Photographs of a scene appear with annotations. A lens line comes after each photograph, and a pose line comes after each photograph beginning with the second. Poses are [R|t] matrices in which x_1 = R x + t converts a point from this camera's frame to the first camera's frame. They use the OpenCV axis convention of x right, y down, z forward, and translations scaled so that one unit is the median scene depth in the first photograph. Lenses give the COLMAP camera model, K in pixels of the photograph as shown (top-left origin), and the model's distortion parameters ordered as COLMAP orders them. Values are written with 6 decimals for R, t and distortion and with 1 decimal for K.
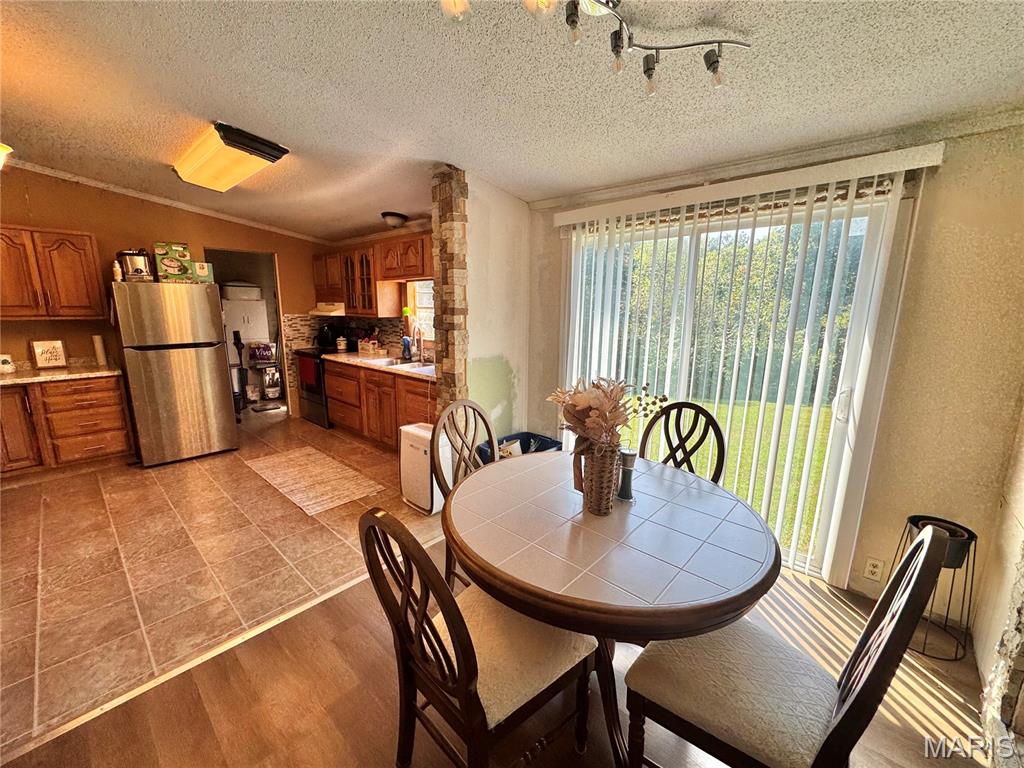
lens RADIAL K [[408.8, 0, 510.2], [0, 408.8, 384.3], [0, 0, 1]] dist [-0.004661, 0.000294]
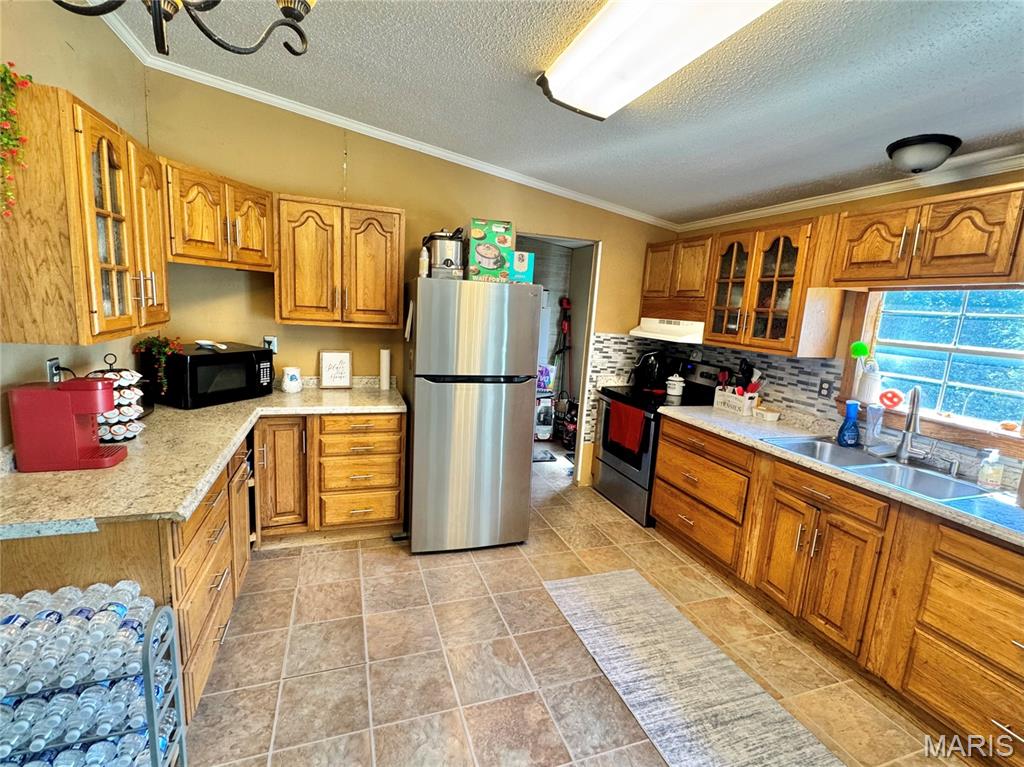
lens RADIAL K [[467.7, 0, 511.1], [0, 467.7, 383.4], [0, 0, 1]] dist [-0.004657, -0.000269]
pose [[0.876898, 0.122308, -0.464855, -0.423887], [-0.143104, 0.989662, -0.009560, -0.085930], [0.458880, 0.074906, 0.885335, 0.367566]]
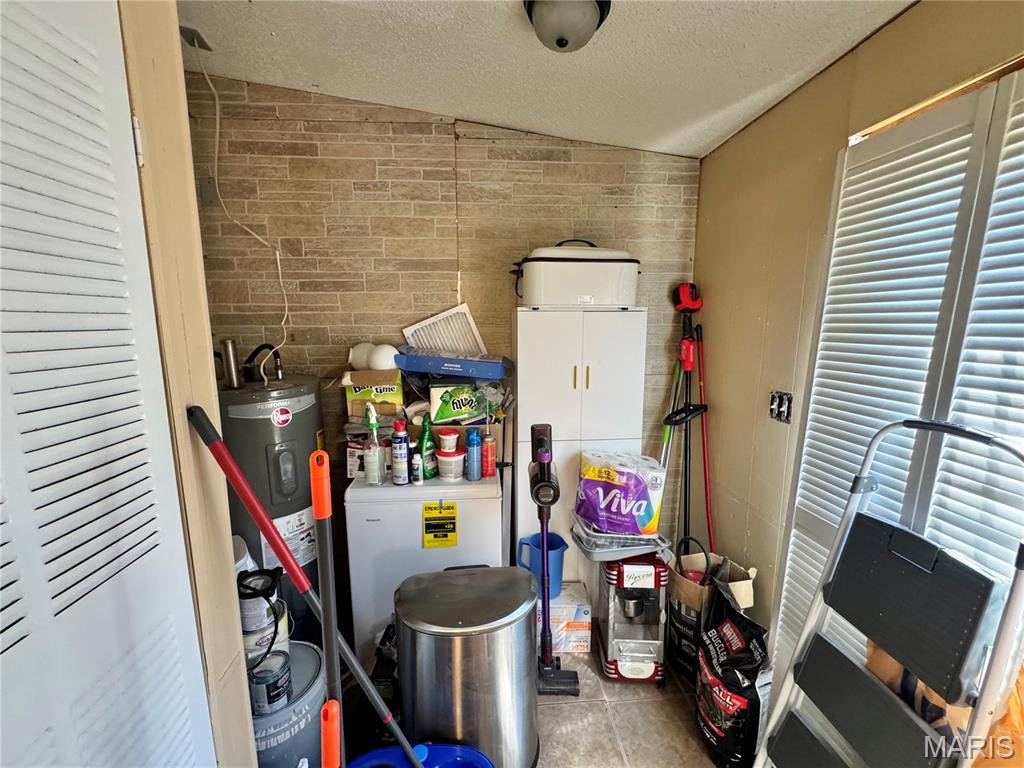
lens RADIAL K [[408.8, 0, 512.9], [0, 408.8, 386.3], [0, 0, 1]] dist [-0.004661, 0.000294]
pose [[0.722722, 0.092054, -0.684981, -0.801938], [-0.119301, 0.992829, 0.007551, -0.246020], [0.680764, 0.076262, 0.728522, 1.255269]]
